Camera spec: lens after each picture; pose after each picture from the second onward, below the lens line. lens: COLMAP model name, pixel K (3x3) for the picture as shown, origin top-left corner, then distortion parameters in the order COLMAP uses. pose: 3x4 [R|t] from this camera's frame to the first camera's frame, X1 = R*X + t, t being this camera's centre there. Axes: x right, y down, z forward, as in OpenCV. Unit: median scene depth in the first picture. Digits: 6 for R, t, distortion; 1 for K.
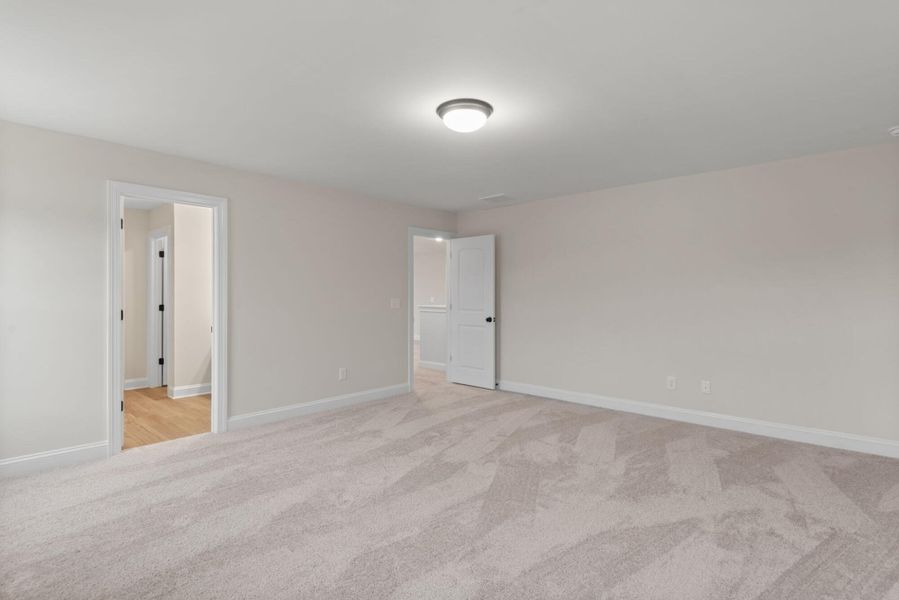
lens RADIAL K [[448.8, 0, 449.1], [0, 448.8, 295.9], [0, 0, 1]] dist [0.009346, 0.000398]
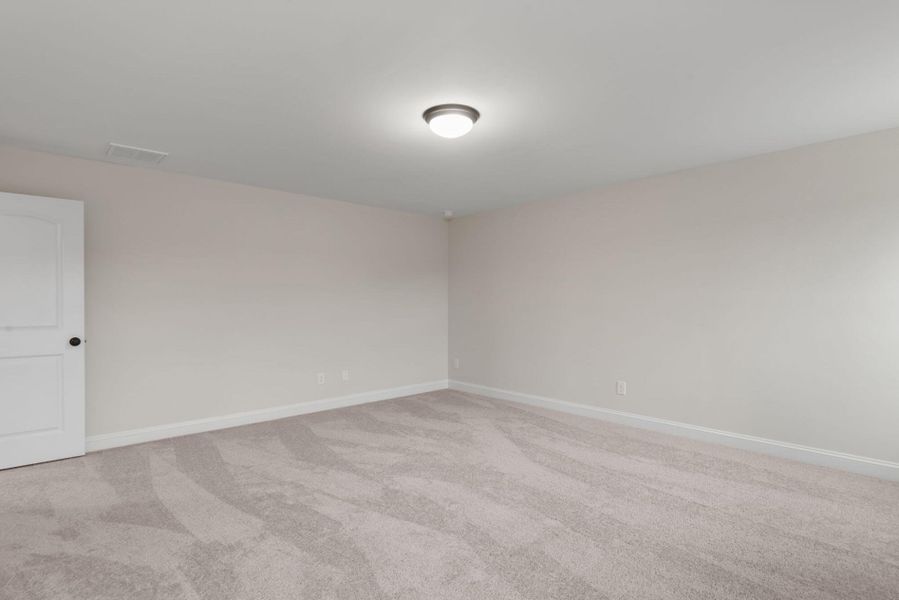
lens RADIAL K [[448.8, 0, 449.1], [0, 448.8, 303.1], [0, 0, 1]] dist [0.009346, 0.000398]
pose [[0.090037, 0.000541, 0.995938, -0.706443], [0.003447, 0.999994, -0.000855, 0.005510], [-0.995932, 0.003510, 0.090035, 0.676661]]
